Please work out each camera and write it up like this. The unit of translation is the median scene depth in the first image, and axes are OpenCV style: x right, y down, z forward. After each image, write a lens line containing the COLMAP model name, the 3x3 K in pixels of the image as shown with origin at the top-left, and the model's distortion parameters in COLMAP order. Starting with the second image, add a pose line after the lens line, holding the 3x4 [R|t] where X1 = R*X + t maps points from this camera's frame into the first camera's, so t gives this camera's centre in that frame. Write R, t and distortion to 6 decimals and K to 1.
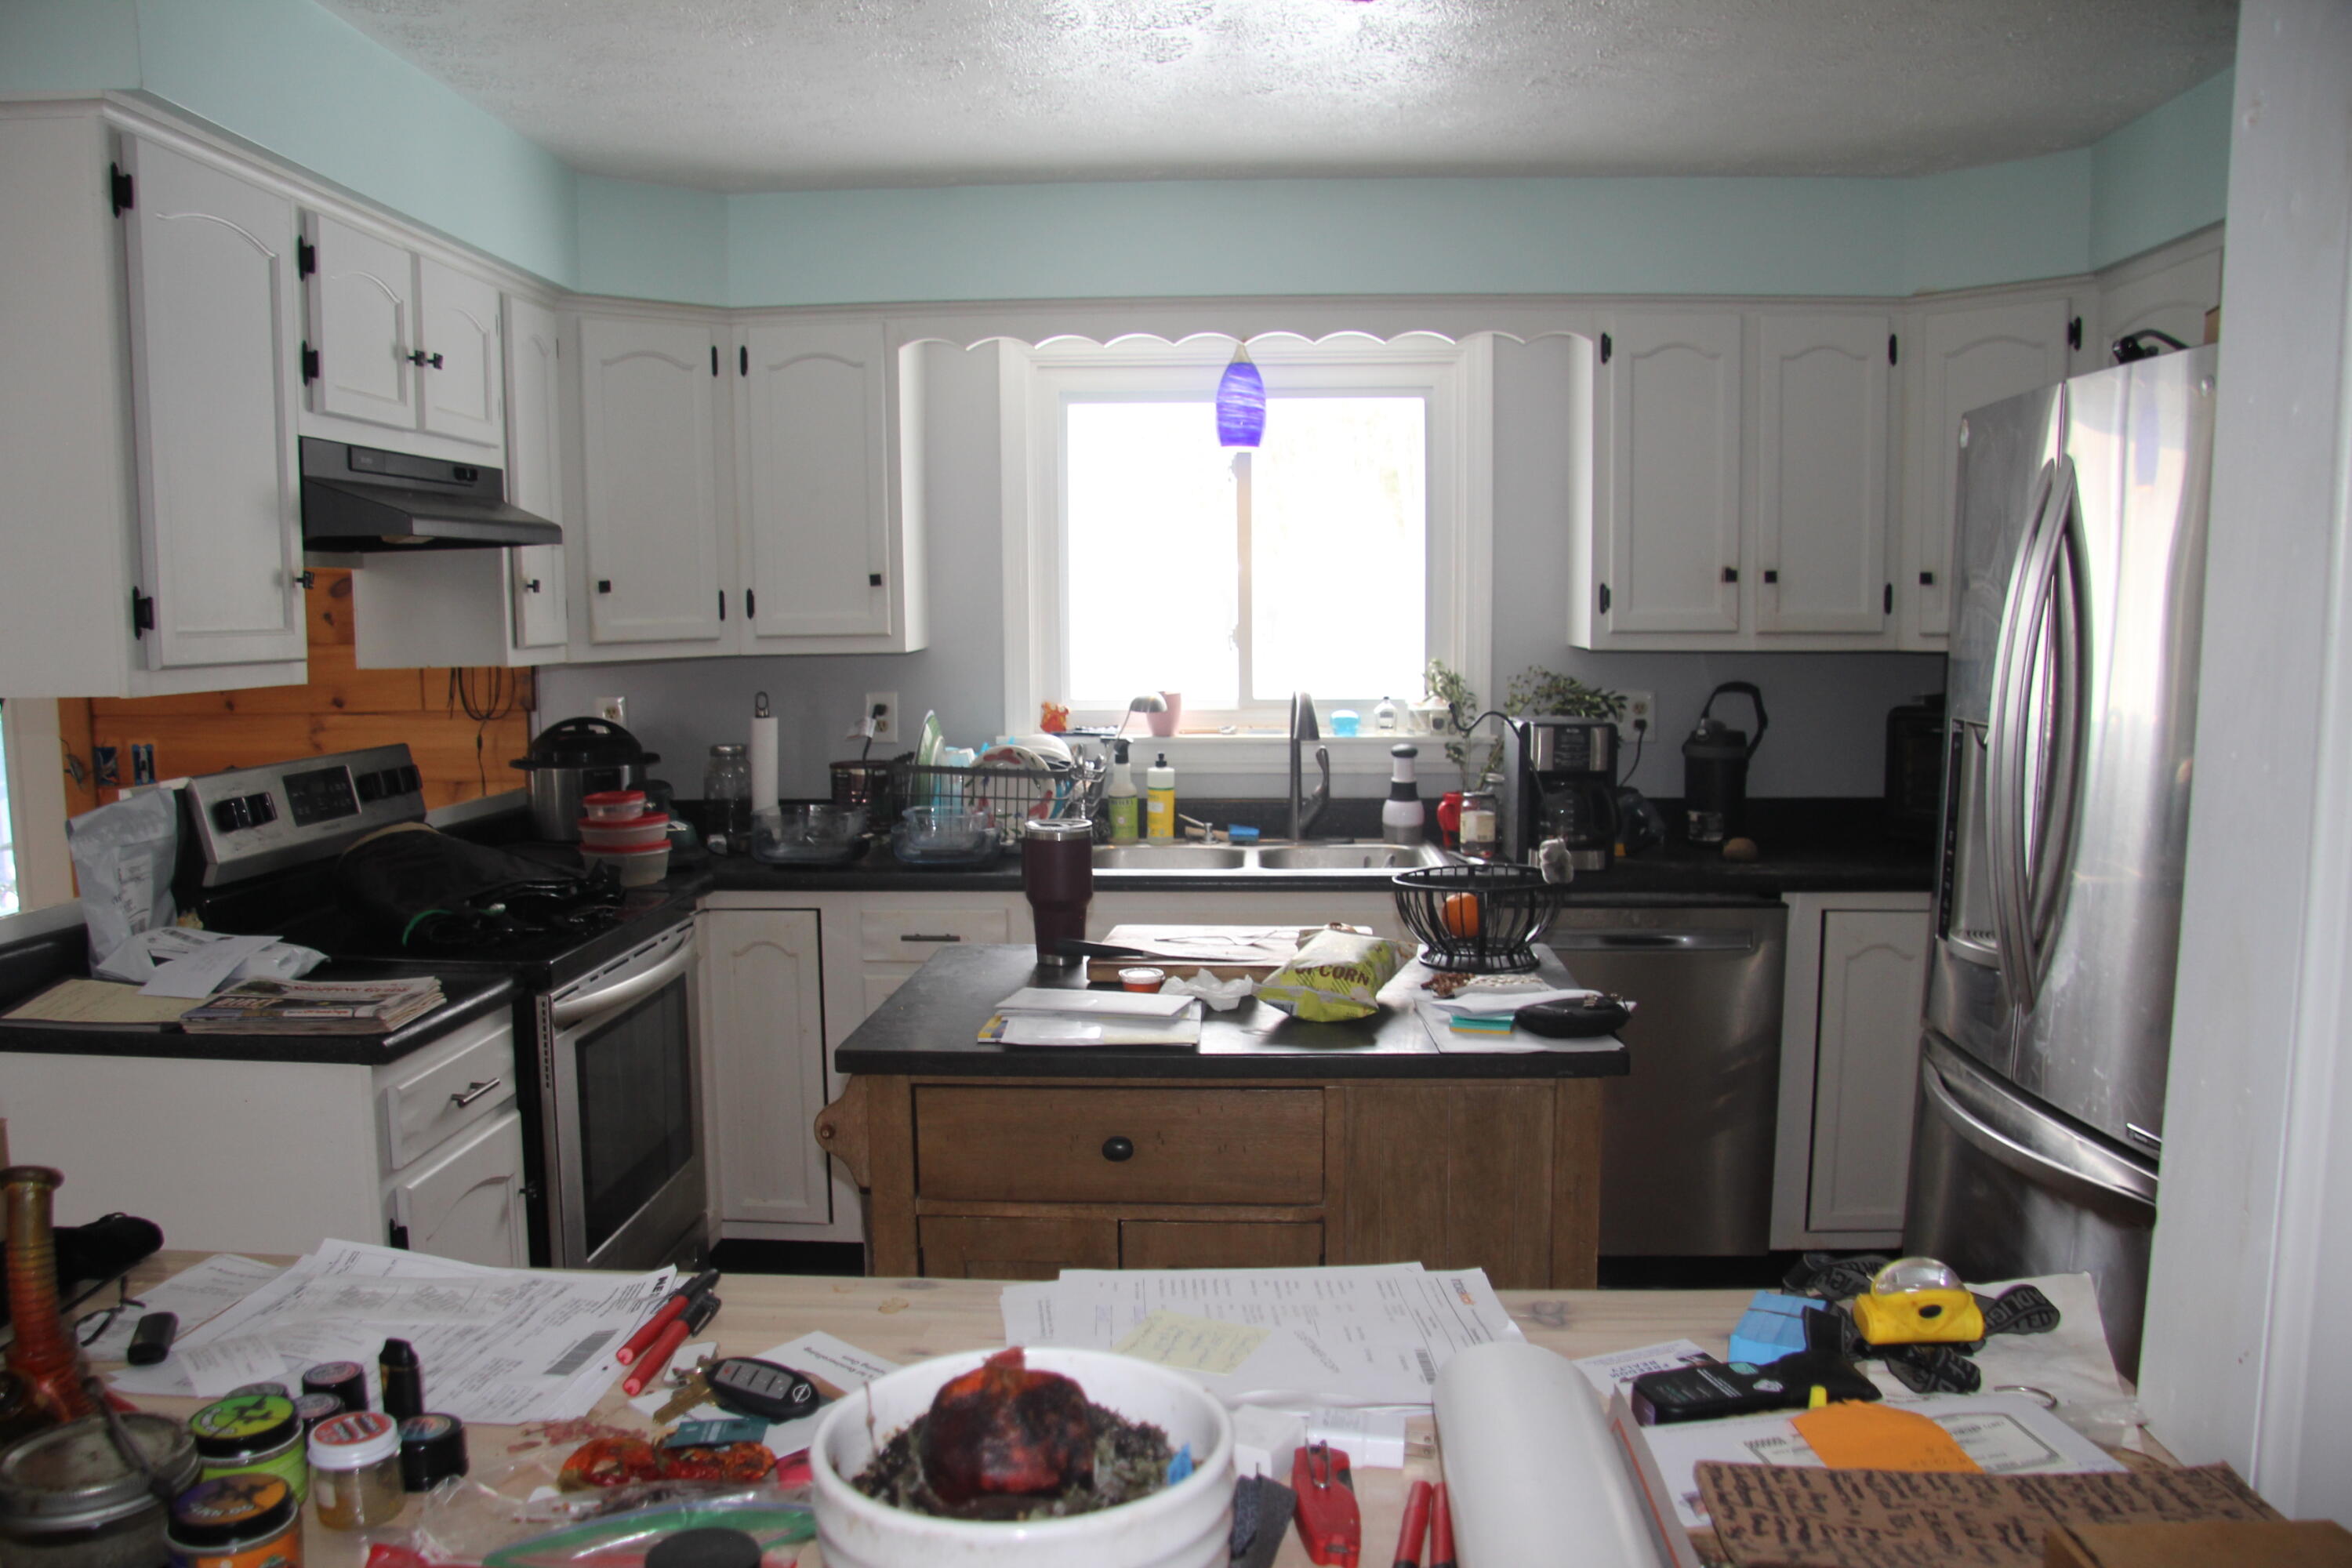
lens RADIAL K [[1774.3, 0, 1154.0], [0, 1774.3, 826.6], [0, 0, 1]] dist [-0.183775, 0.128567]
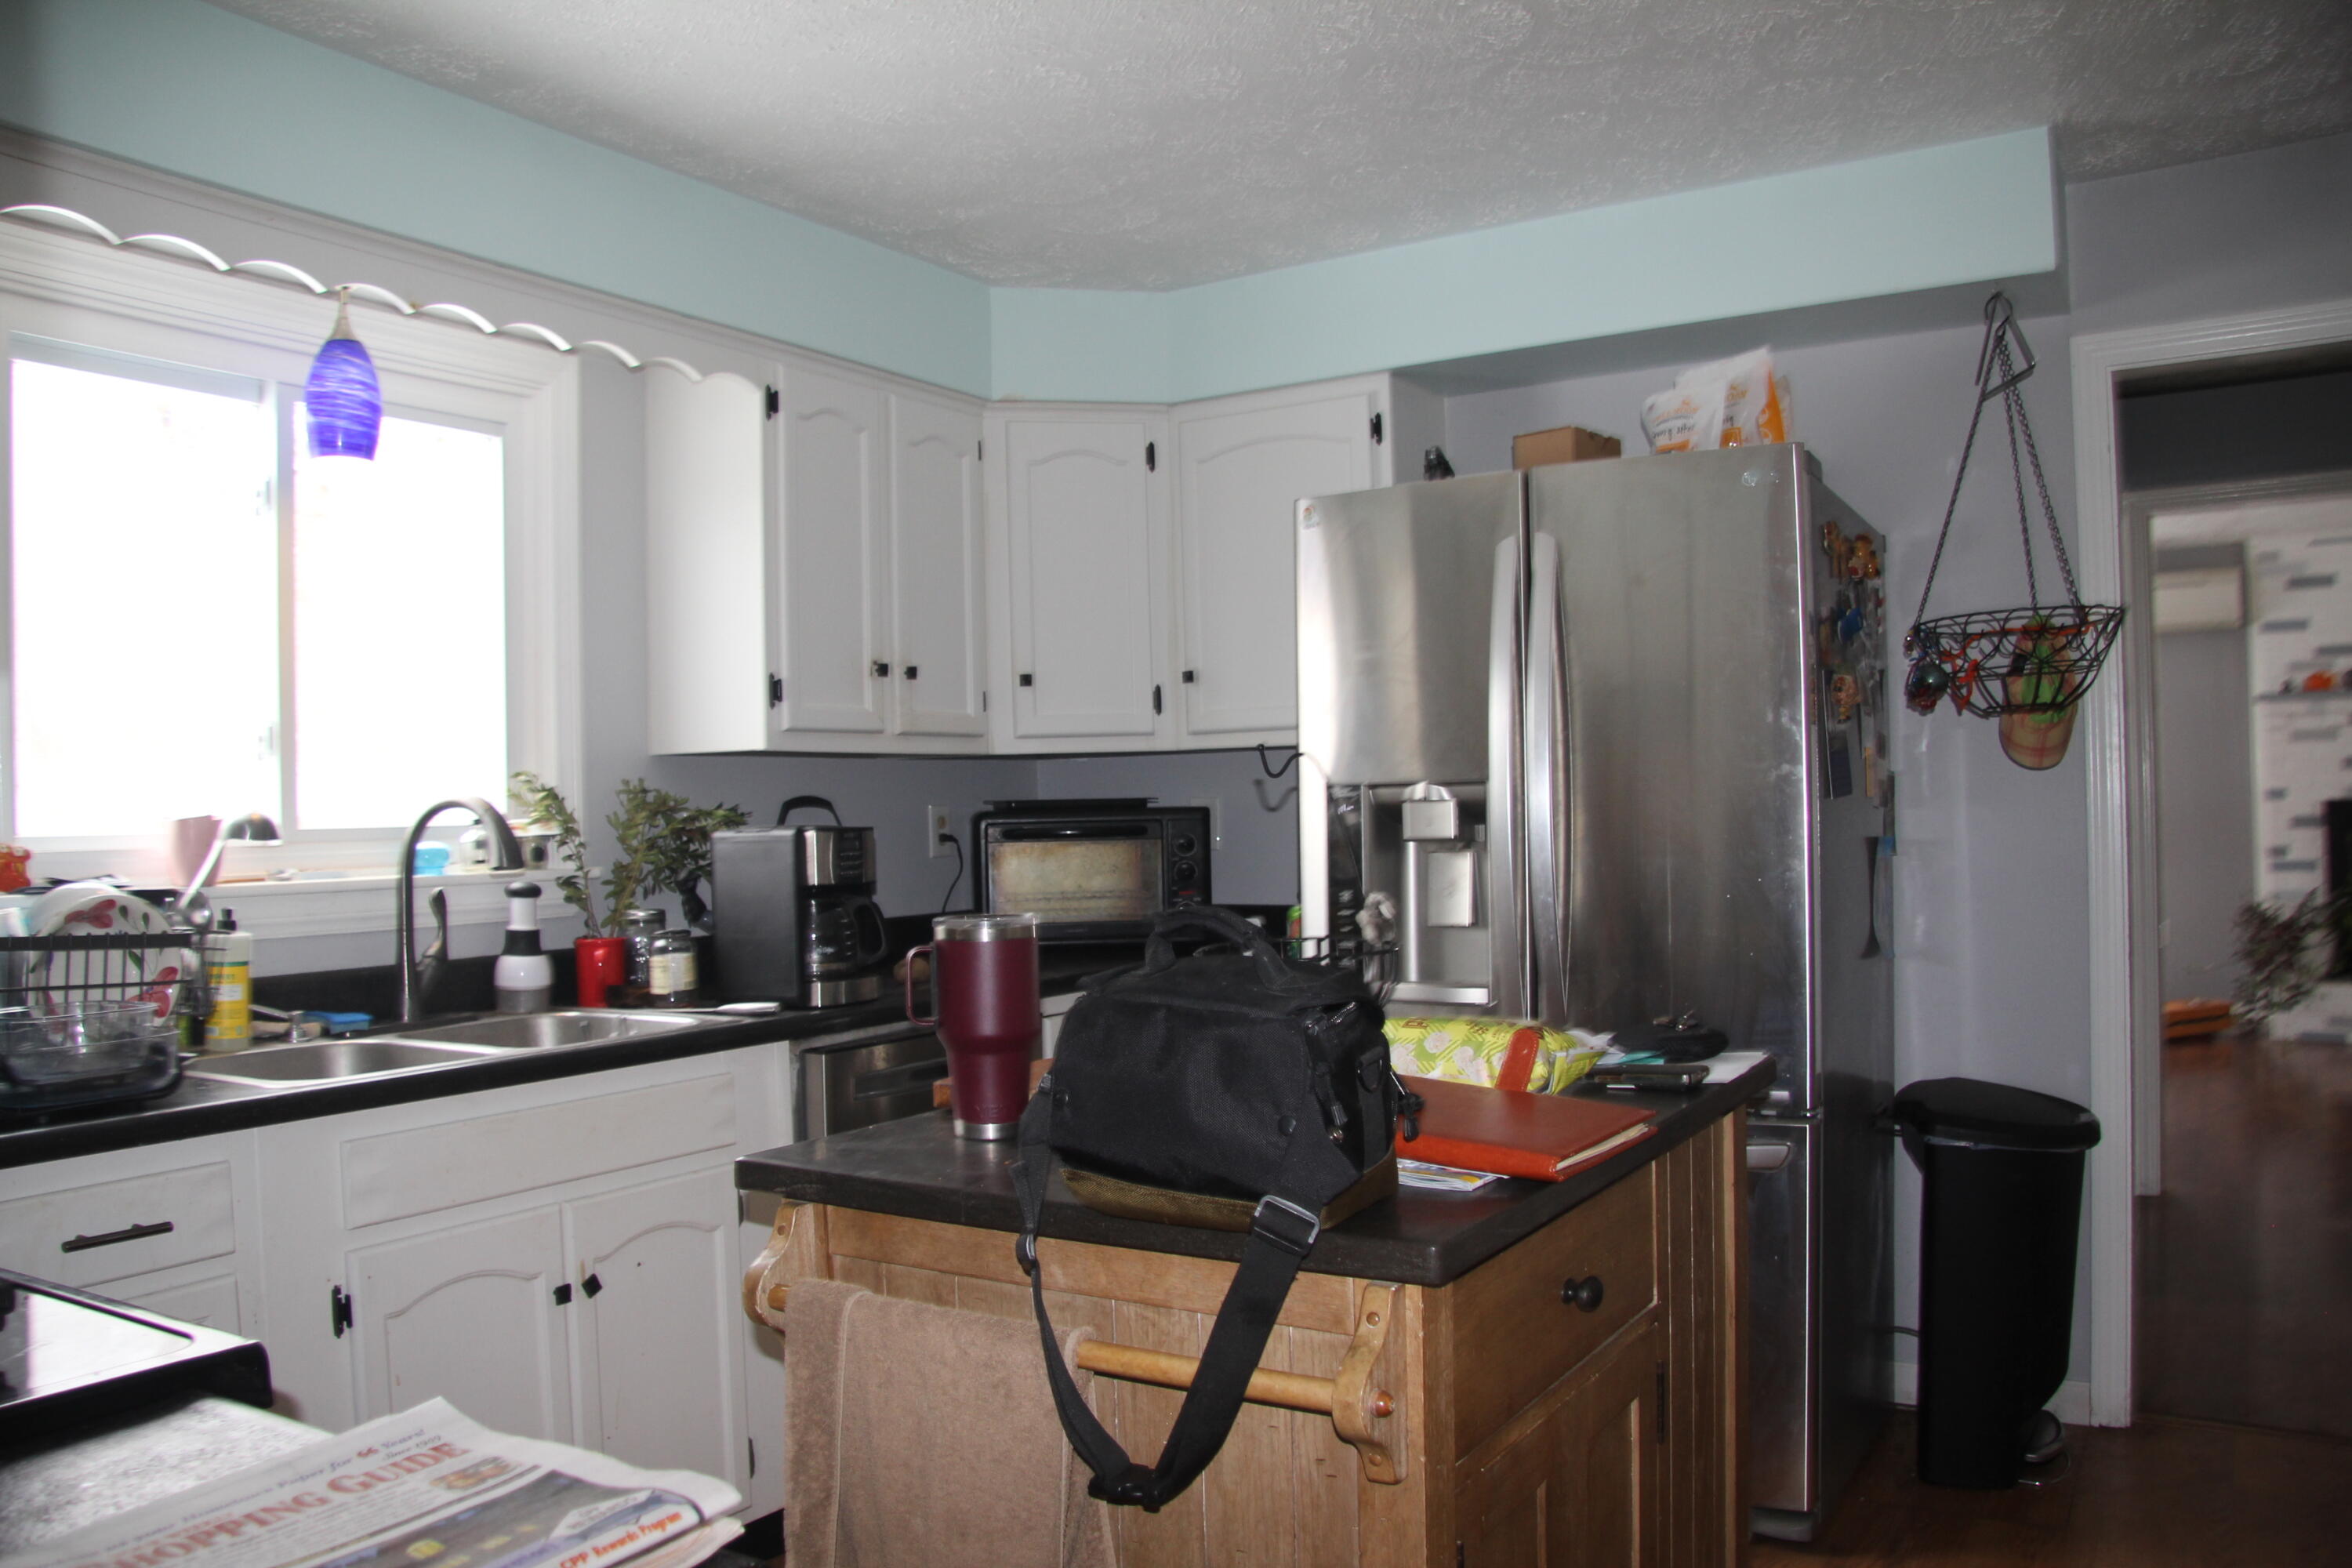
lens RADIAL K [[1774.3, 0, 1154.0], [0, 1774.3, 826.6], [0, 0, 1]] dist [-0.183775, 0.128567]
pose [[0.492592, -0.012160, 0.870175, -0.430080], [0.128406, 0.989974, -0.058855, 0.010147], [-0.860735, 0.140727, 0.489215, 0.467559]]
